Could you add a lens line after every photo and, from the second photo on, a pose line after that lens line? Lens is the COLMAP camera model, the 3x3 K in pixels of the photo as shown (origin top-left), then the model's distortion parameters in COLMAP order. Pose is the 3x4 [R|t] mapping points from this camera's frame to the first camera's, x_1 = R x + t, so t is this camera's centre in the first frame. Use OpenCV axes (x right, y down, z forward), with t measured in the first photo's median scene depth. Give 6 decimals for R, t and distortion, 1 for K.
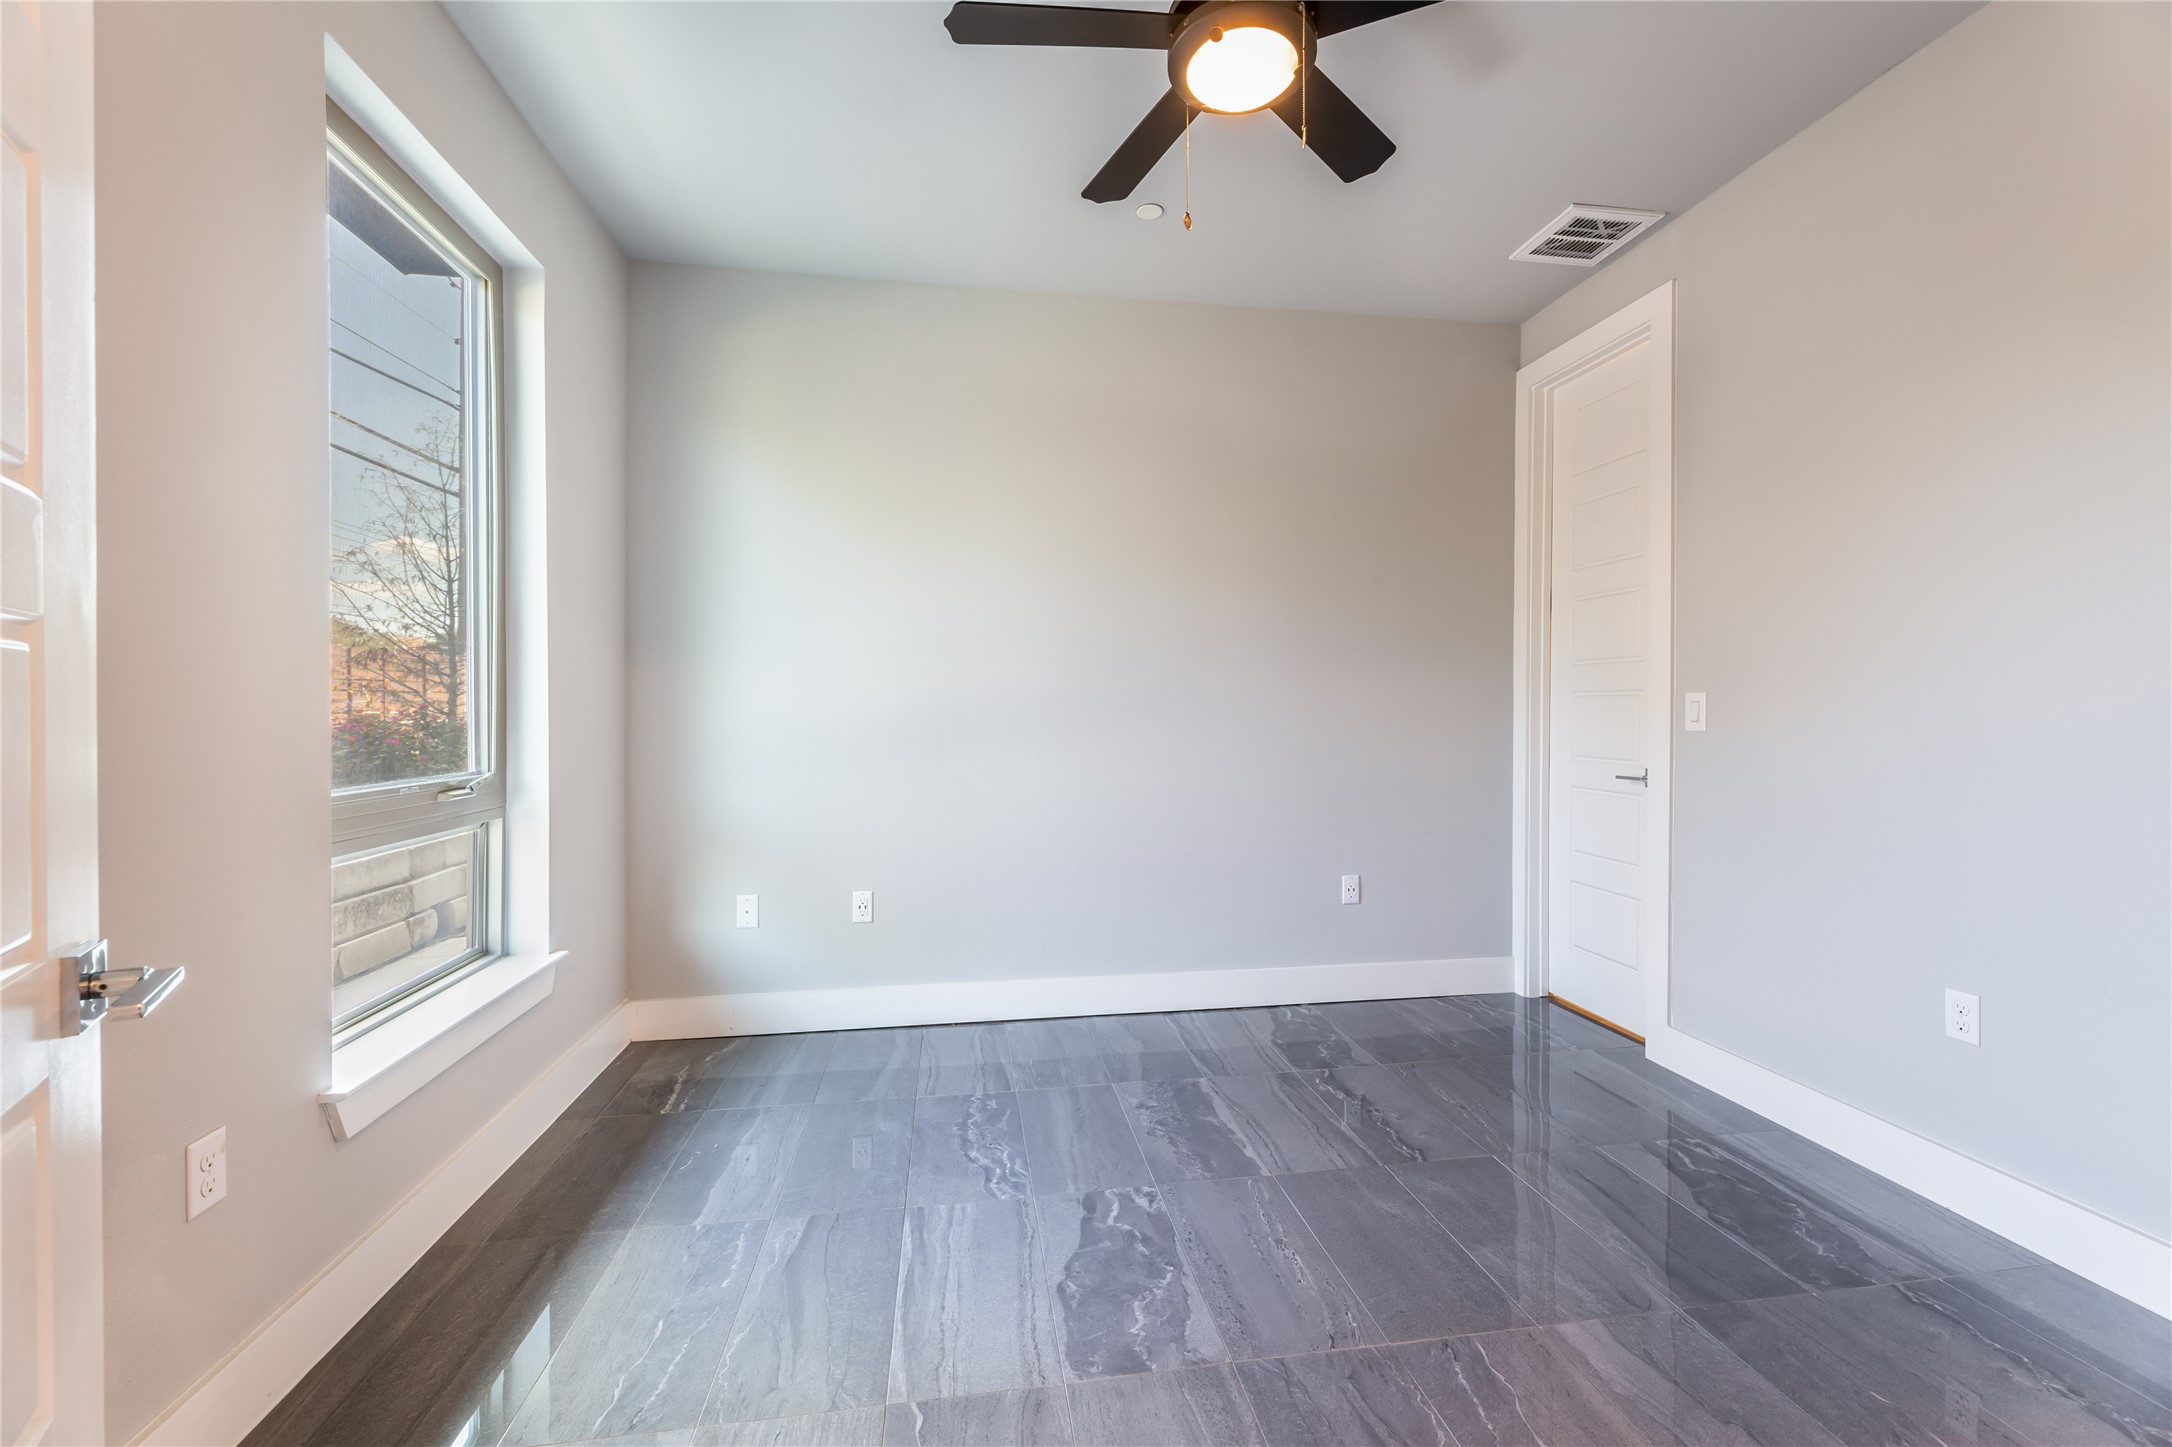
lens RADIAL K [[874.3, 0, 1094.7], [0, 874.3, 712.4], [0, 0, 1]] dist [0.001477, -0.000007]
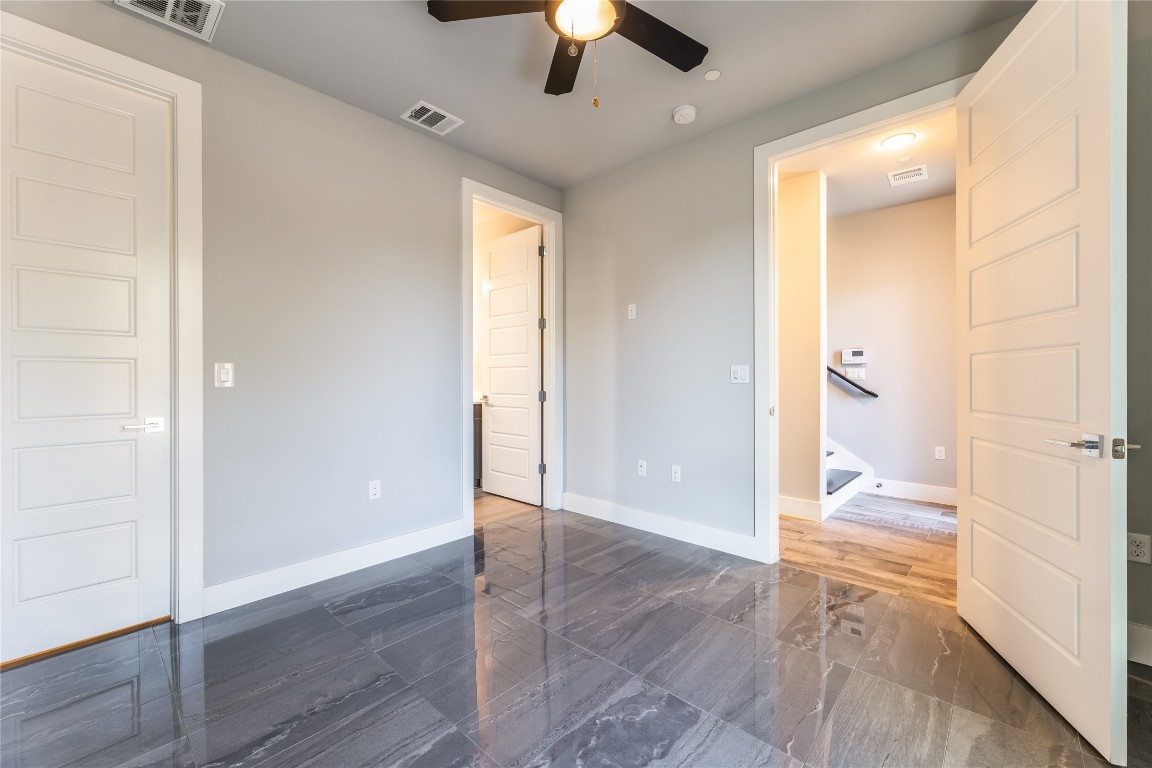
lens RADIAL K [[463.7, 0, 581.9], [0, 463.7, 379.4], [0, 0, 1]] dist [0.001477, -0.000007]
pose [[-0.617432, 0.001267, 0.786623, -0.527015], [0.011265, 0.999910, 0.007231, 0.012152], [-0.786544, 0.013326, -0.617391, 1.454395]]
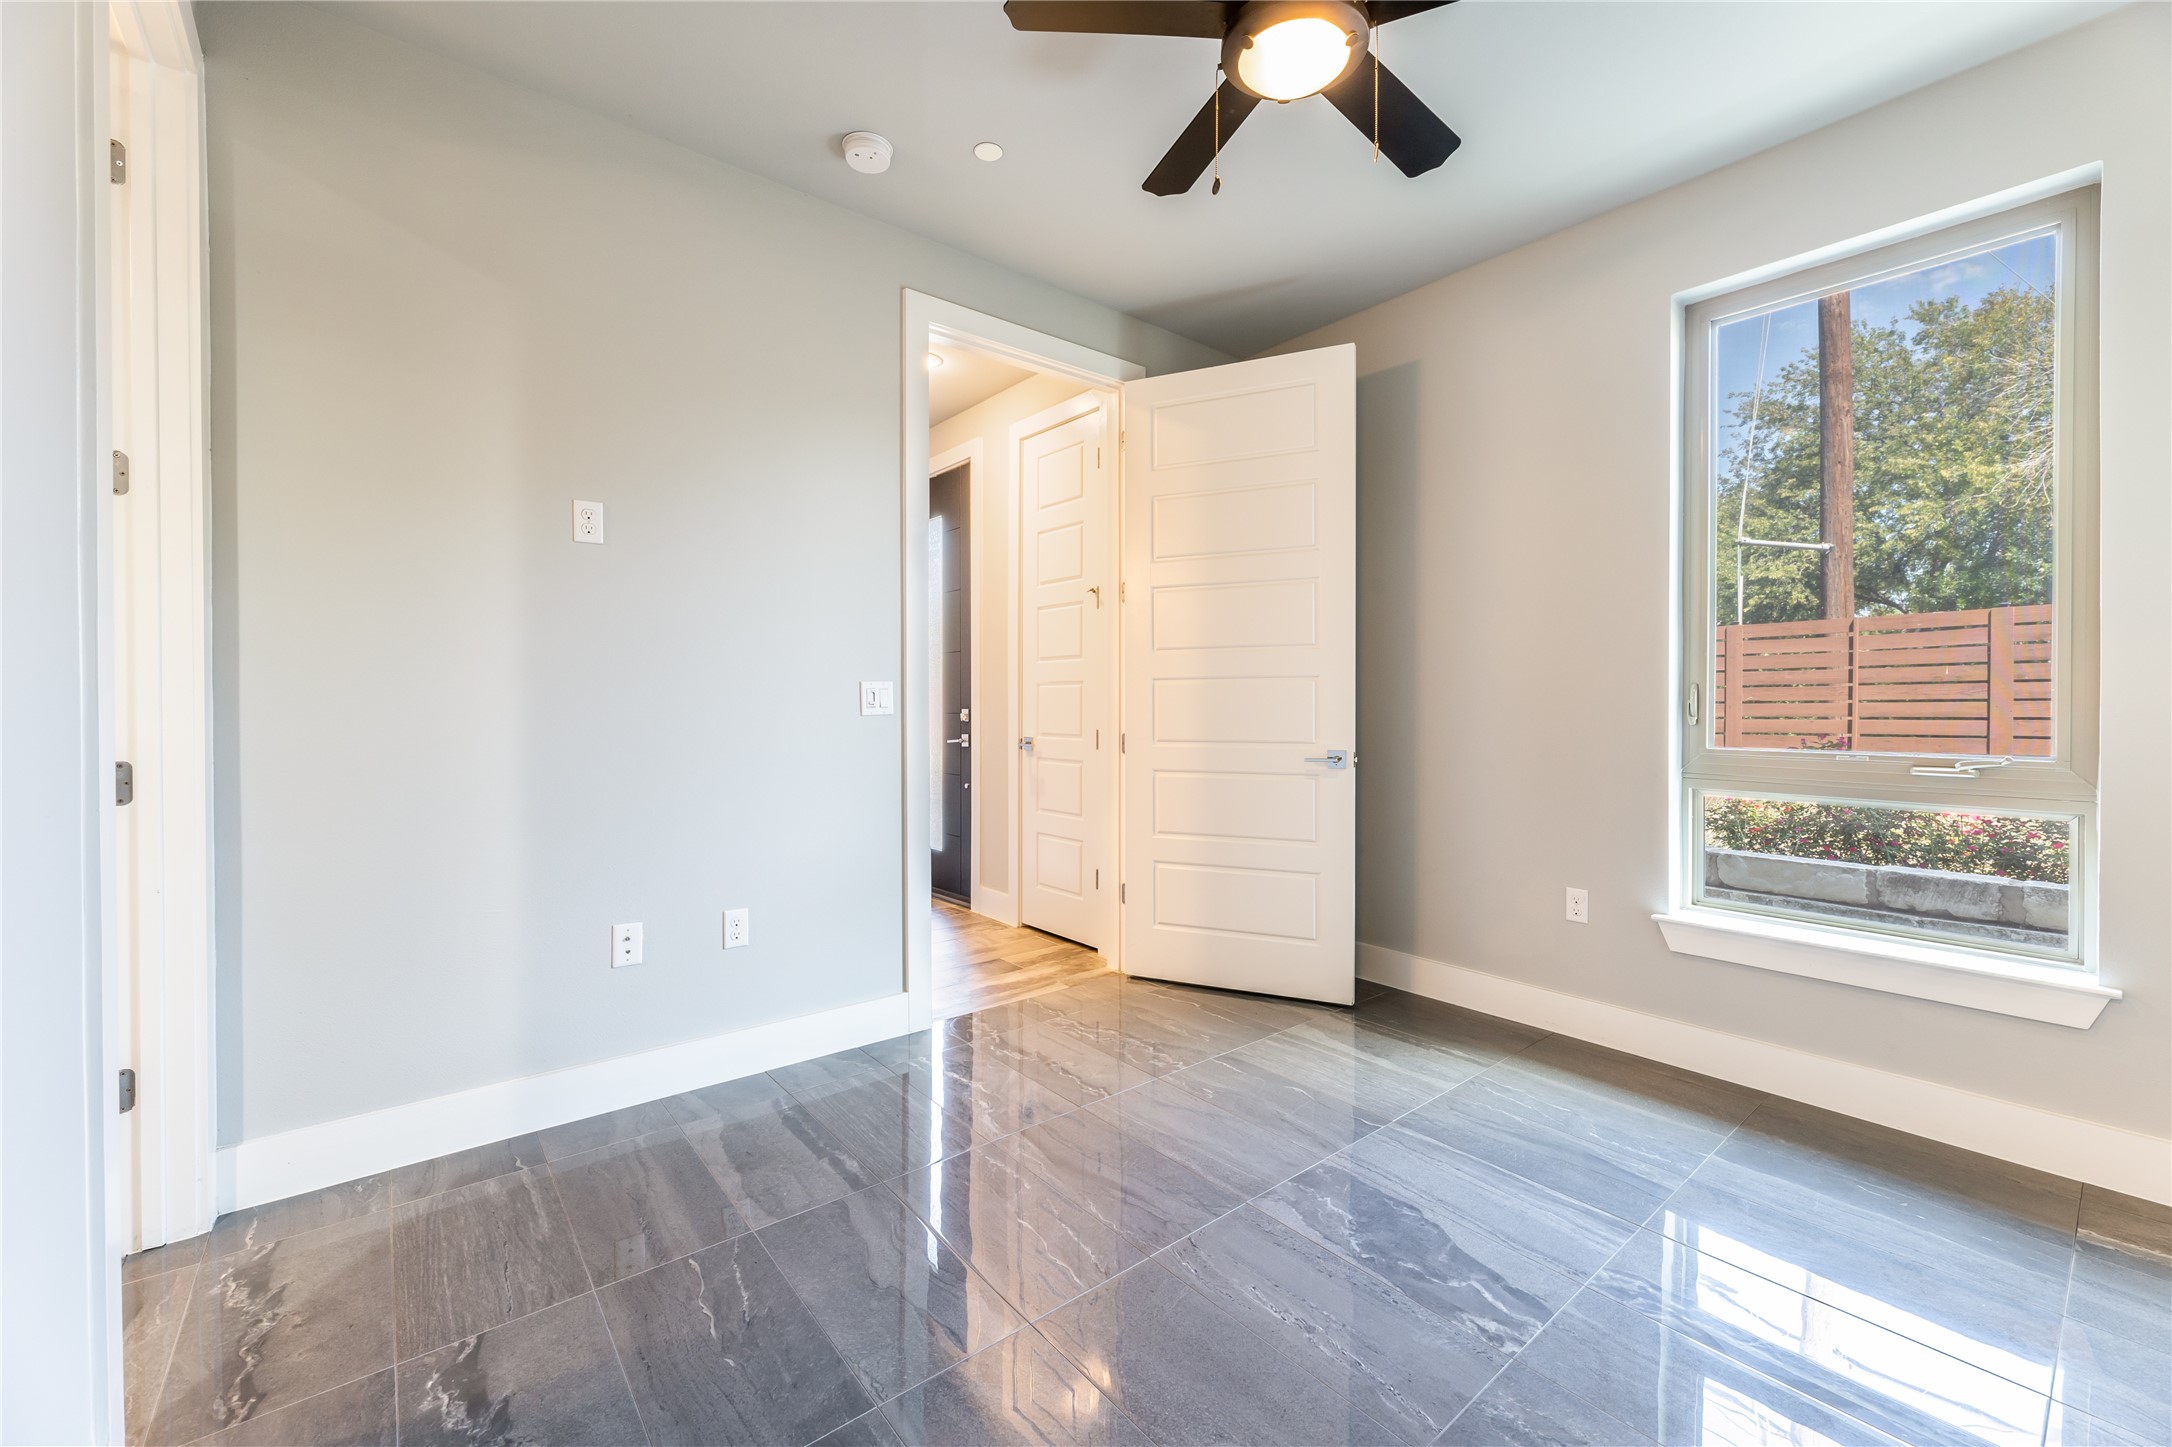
lens RADIAL K [[874.3, 0, 1078.2], [0, 874.3, 710.1], [0, 0, 1]] dist [0.001477, -0.000007]
pose [[-0.869203, 0.004403, -0.494435, 0.807501], [-0.003626, 0.999877, 0.015277, 0.008025], [0.494442, 0.015071, -0.869080, 1.602370]]
